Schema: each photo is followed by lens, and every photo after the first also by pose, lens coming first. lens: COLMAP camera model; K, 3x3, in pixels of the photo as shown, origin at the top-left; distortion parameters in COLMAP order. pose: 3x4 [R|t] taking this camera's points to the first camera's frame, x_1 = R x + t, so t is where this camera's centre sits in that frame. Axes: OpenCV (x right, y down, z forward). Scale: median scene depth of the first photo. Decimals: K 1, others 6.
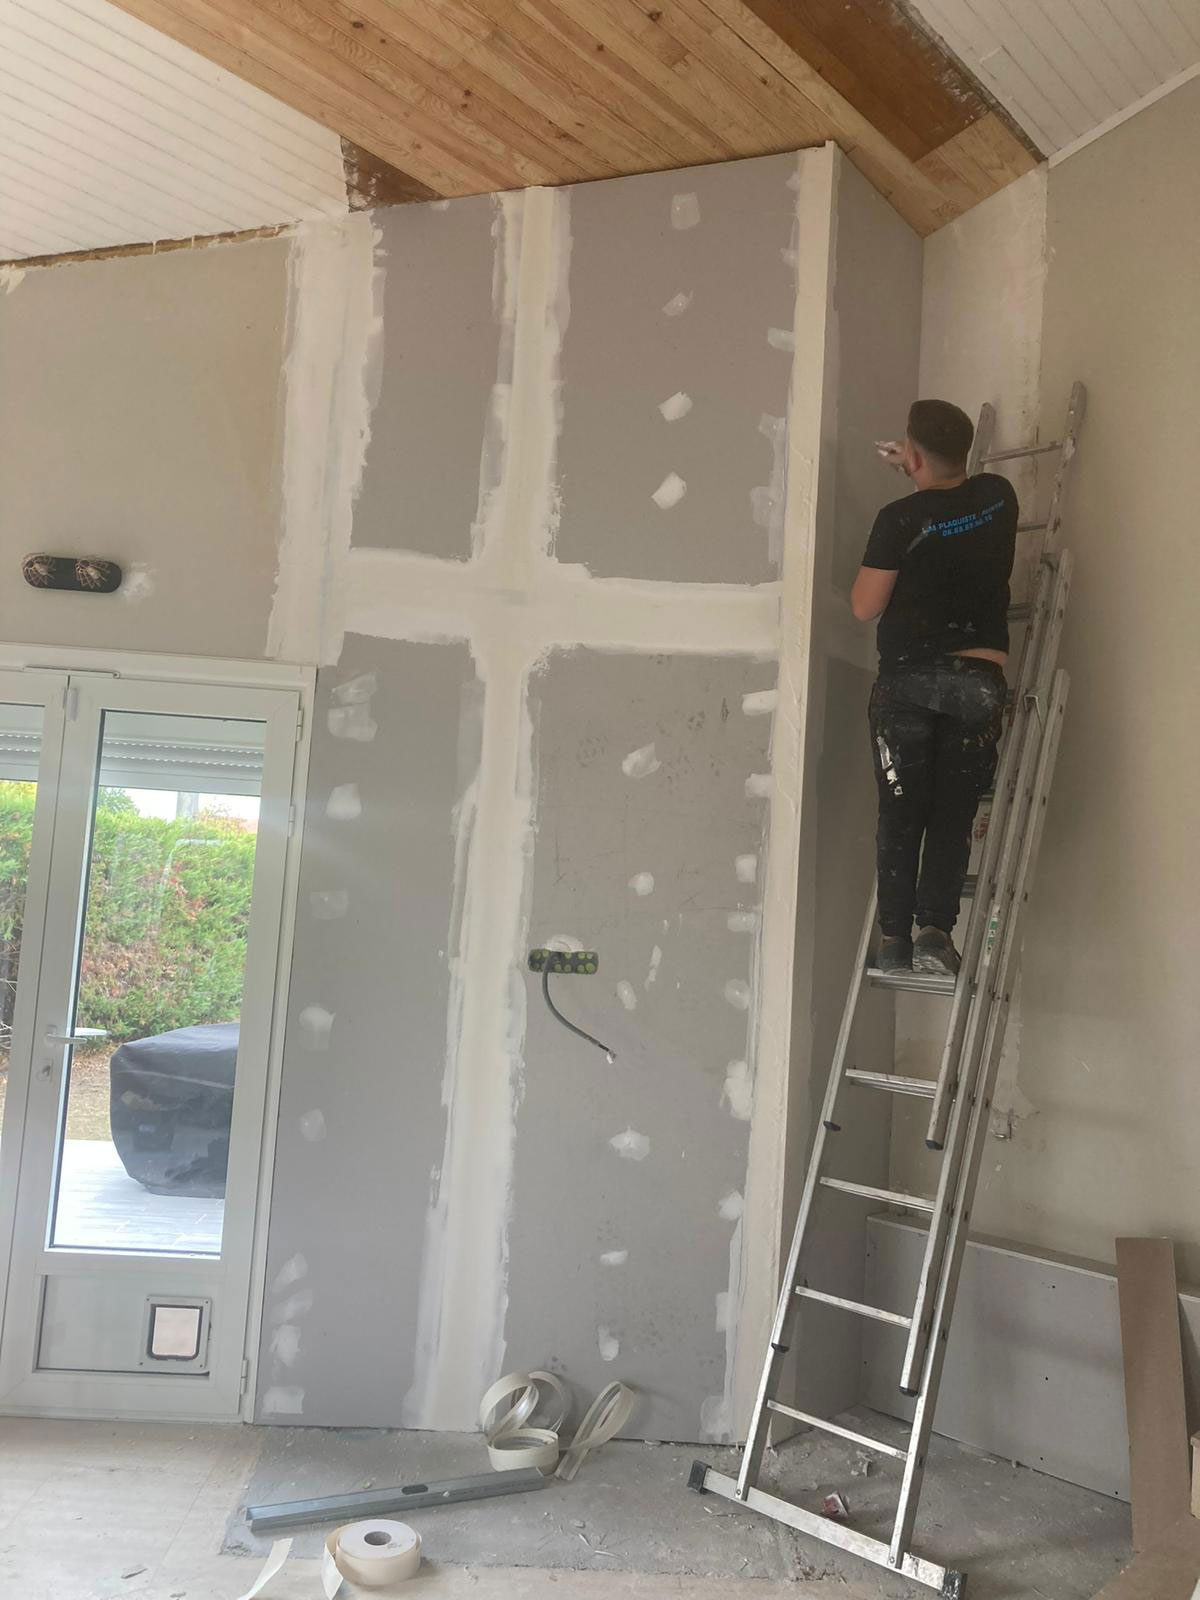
lens RADIAL K [[1269.5, 0, 605.2], [0, 1269.5, 783.4], [0, 0, 1]] dist [0.042650, 0.000817]
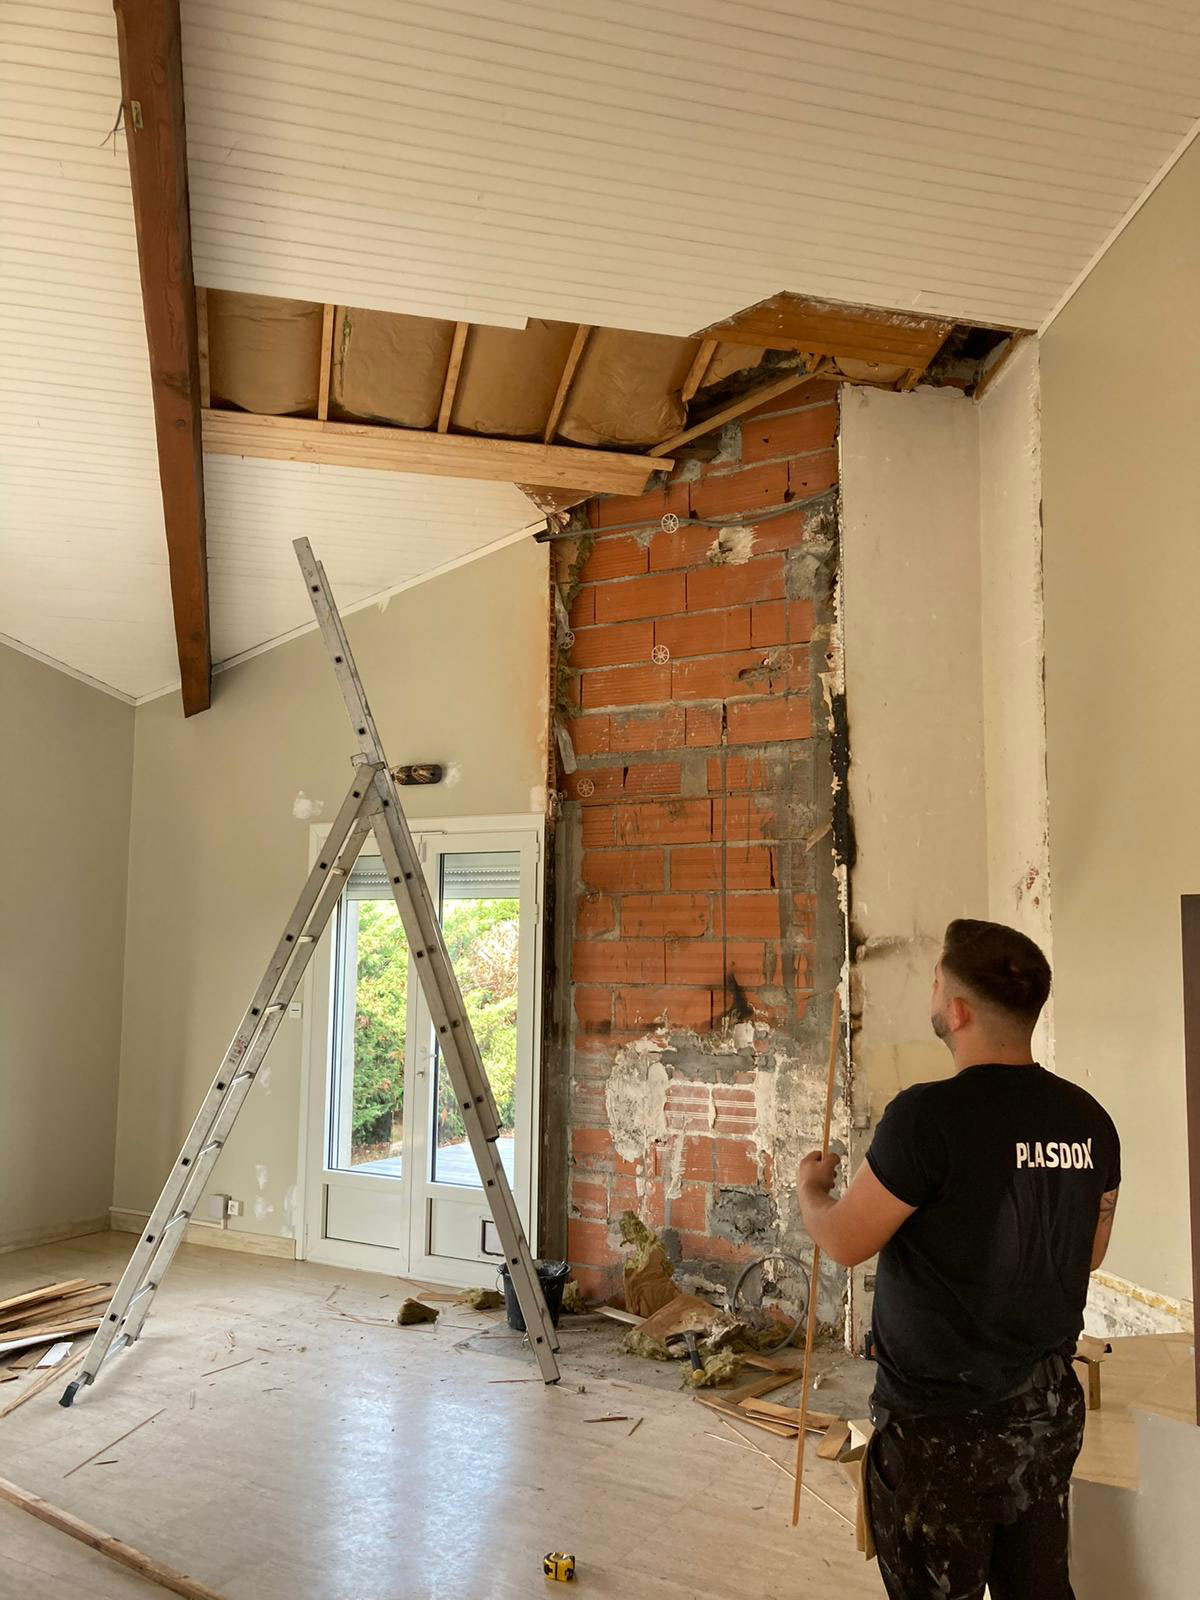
lens RADIAL K [[1269.5, 0, 597.7], [0, 1269.5, 813.4], [0, 0, 1]] dist [0.042650, 0.000817]
pose [[0.837696, -0.114044, -0.534097, 0.653372], [0.082710, 0.993166, -0.082343, 0.042037], [0.539838, 0.024803, 0.841404, -0.267375]]
